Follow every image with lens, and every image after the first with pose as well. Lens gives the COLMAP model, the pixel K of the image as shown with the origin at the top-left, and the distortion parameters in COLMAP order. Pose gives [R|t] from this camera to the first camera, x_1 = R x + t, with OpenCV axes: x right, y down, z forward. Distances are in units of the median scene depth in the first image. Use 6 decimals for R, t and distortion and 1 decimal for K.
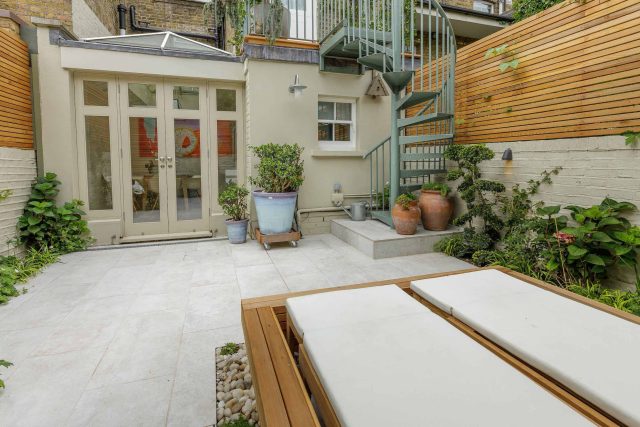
lens RADIAL K [[319.0, 0, 314.5], [0, 319.0, 176.4], [0, 0, 1]] dist [-0.000560, -0.001152]
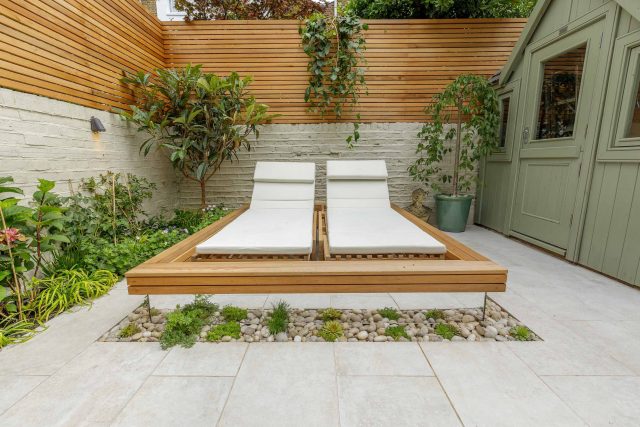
lens RADIAL K [[284.2, 0, 317.7], [0, 284.2, 213.3], [0, 0, 1]] dist [0.001390, -0.000649]
pose [[-0.948714, -0.048054, 0.312461, 0.012282], [0.022438, 0.975652, 0.218174, 0.024353], [-0.315338, 0.213996, -0.924537, 0.830678]]
